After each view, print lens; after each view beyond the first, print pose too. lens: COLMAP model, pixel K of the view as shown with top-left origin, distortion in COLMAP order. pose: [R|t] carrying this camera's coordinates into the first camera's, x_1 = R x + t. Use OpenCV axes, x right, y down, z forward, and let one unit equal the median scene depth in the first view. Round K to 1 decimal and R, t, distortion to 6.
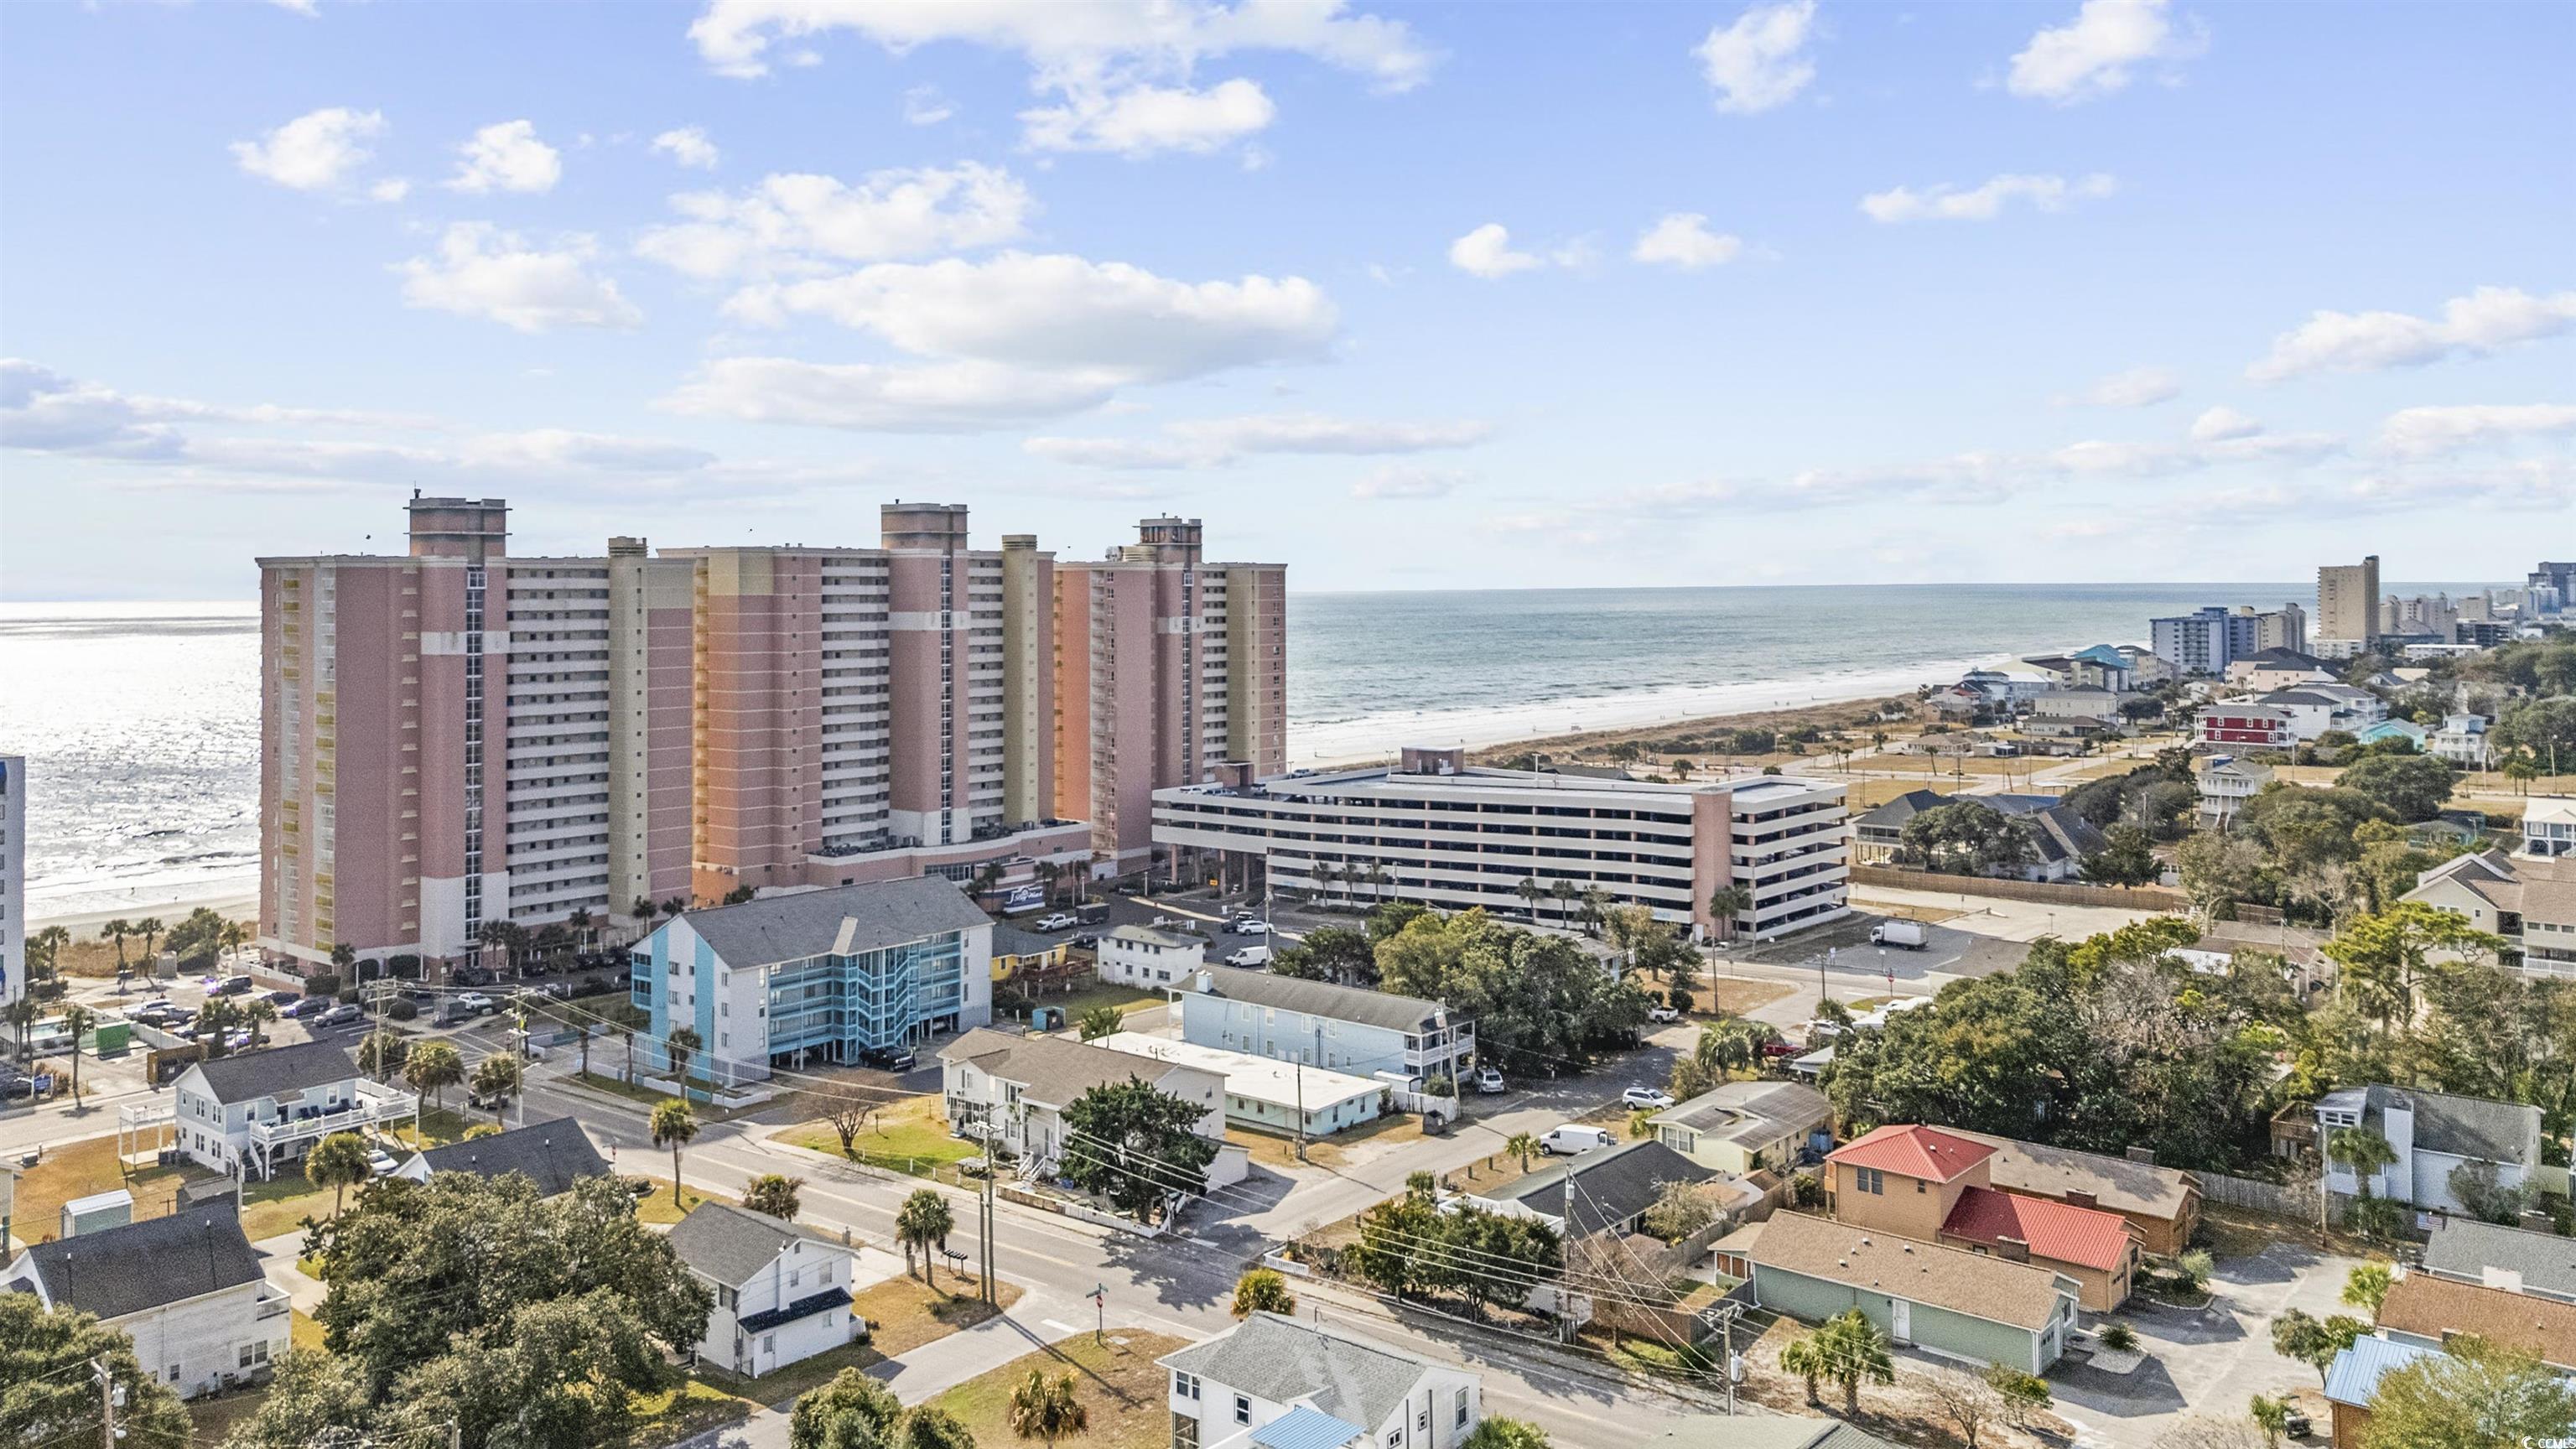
lens RADIAL K [[1894.5, 0, 1306.0], [0, 1894.5, 605.3], [0, 0, 1]] dist [0.054437, -0.048524]
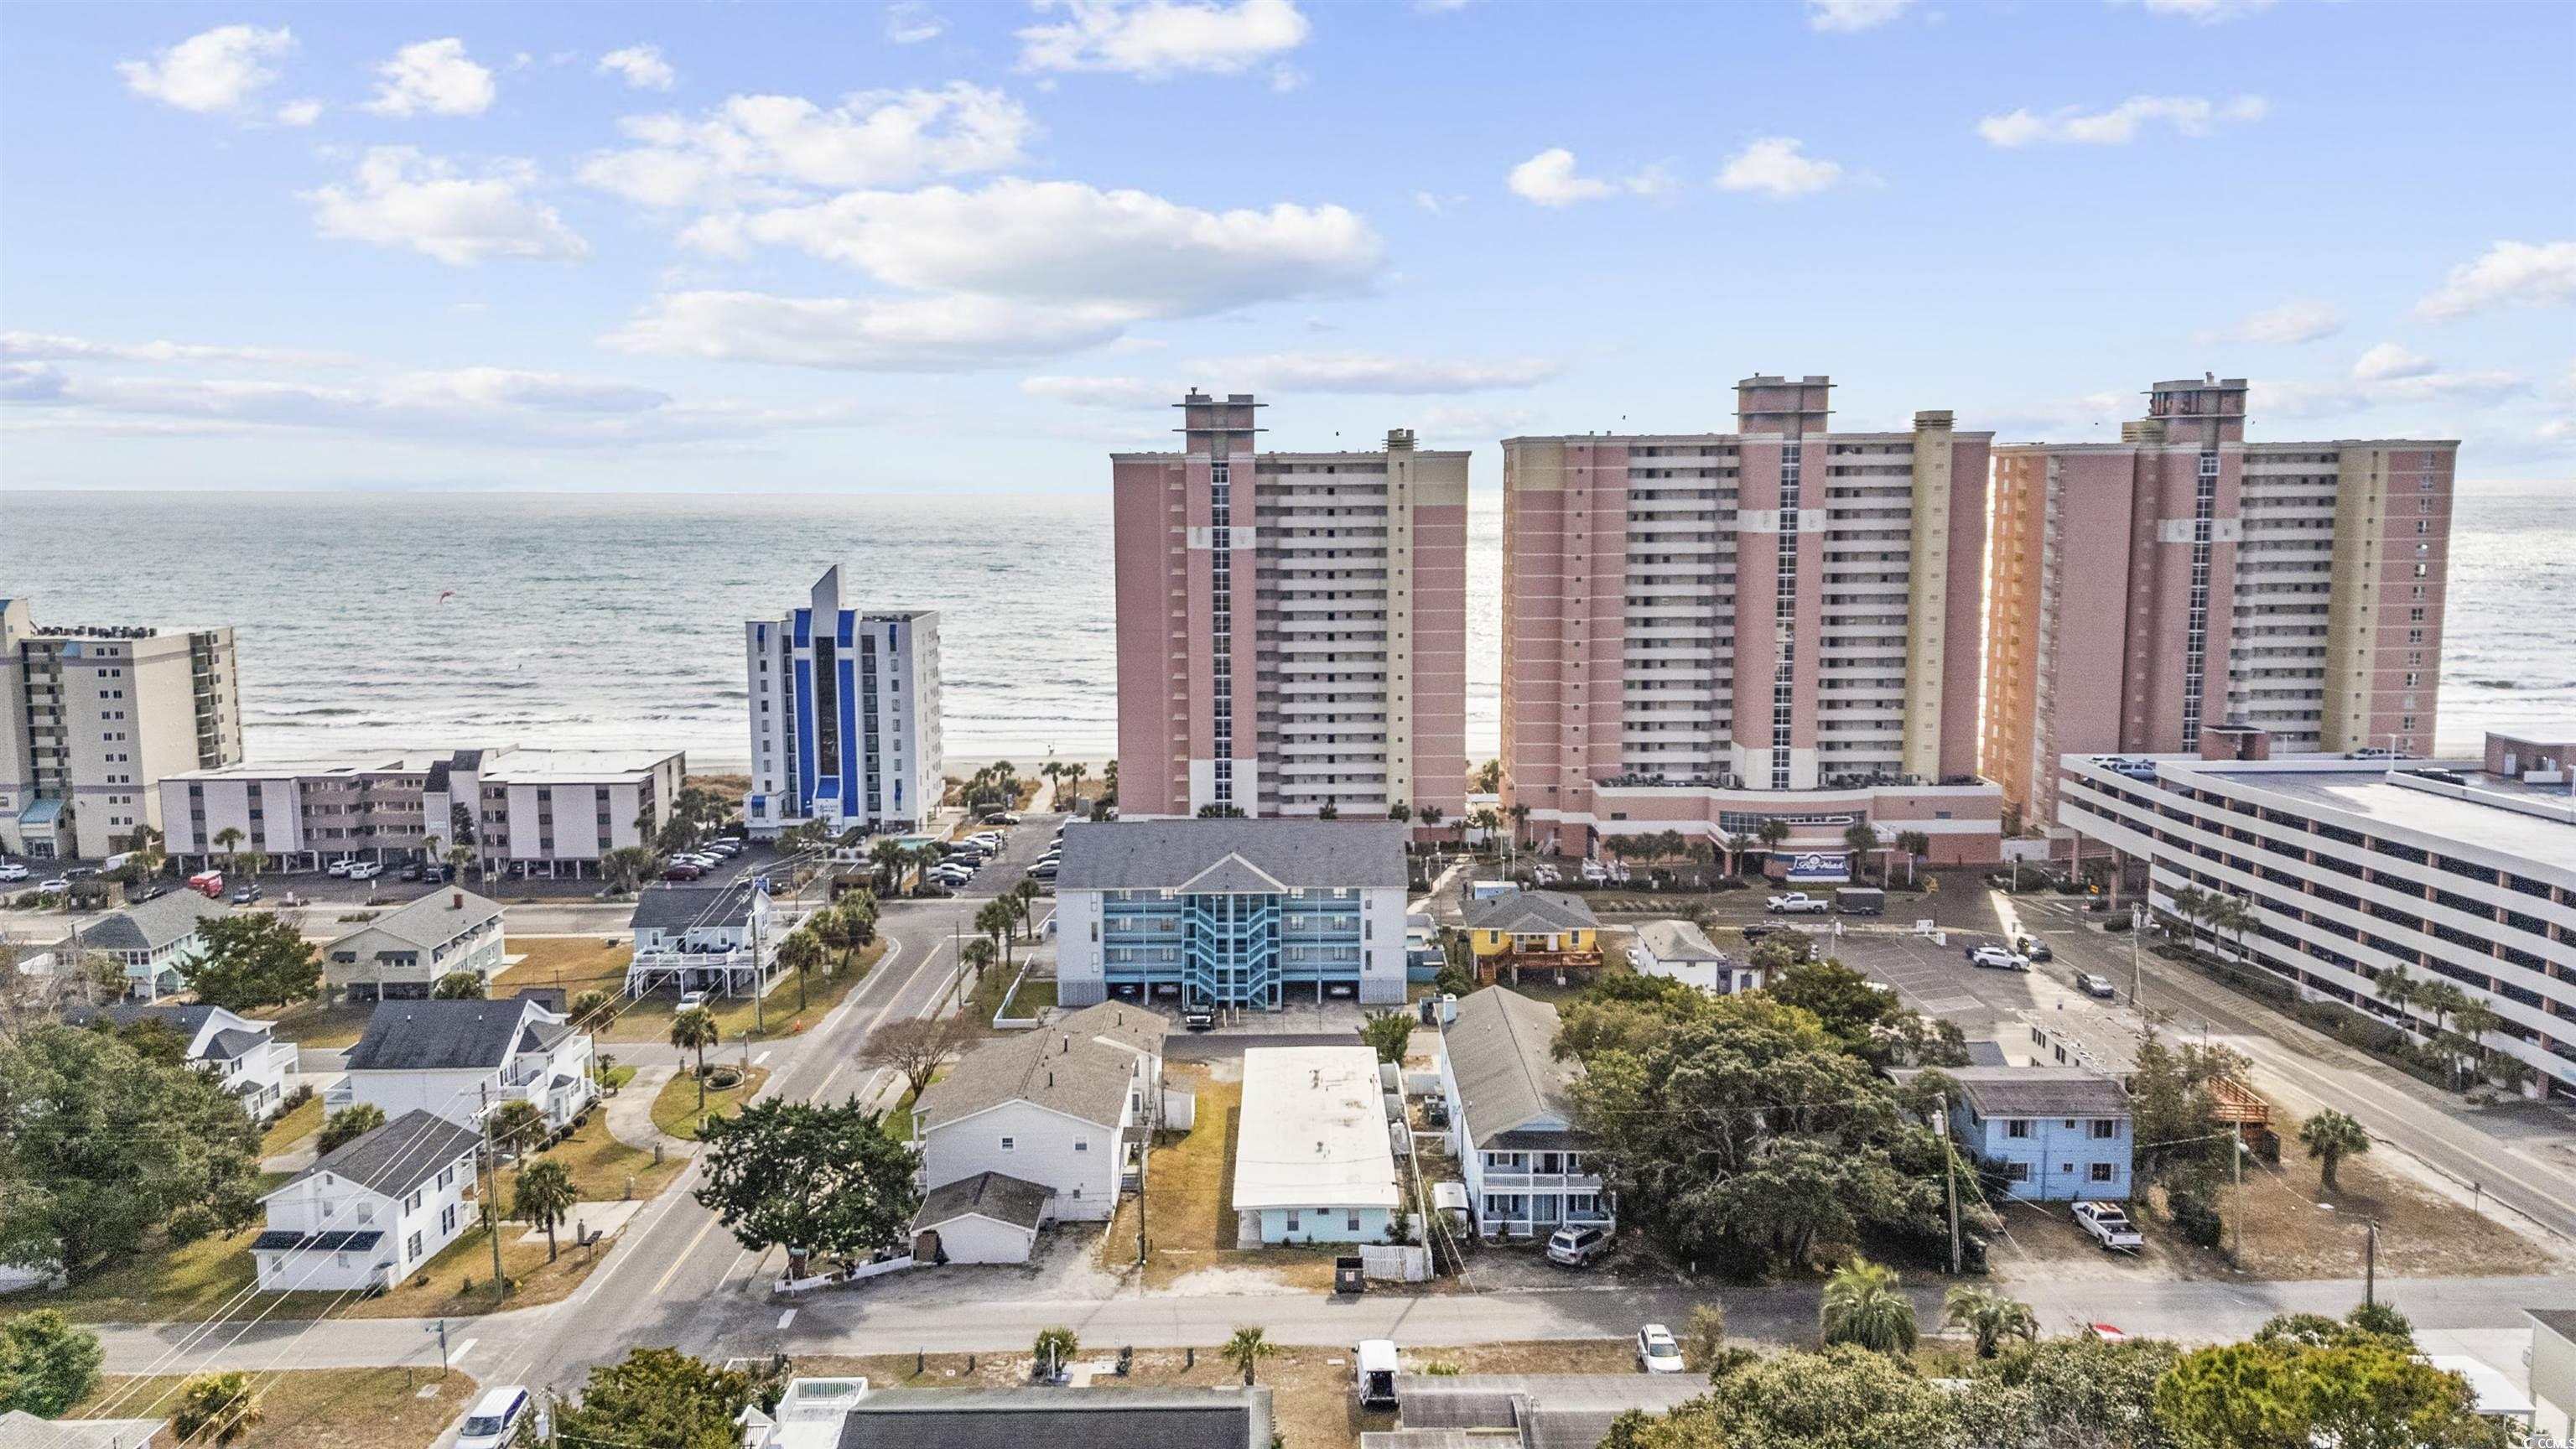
lens RADIAL K [[1894.5, 0, 1246.6], [0, 1894.5, 736.8], [0, 0, 1]] dist [0.054437, -0.048524]
pose [[0.636100, 0.107088, -0.764140, 0.321912], [-0.003869, 0.990753, 0.135625, -0.011119], [0.771597, -0.083315, 0.630632, 0.309657]]
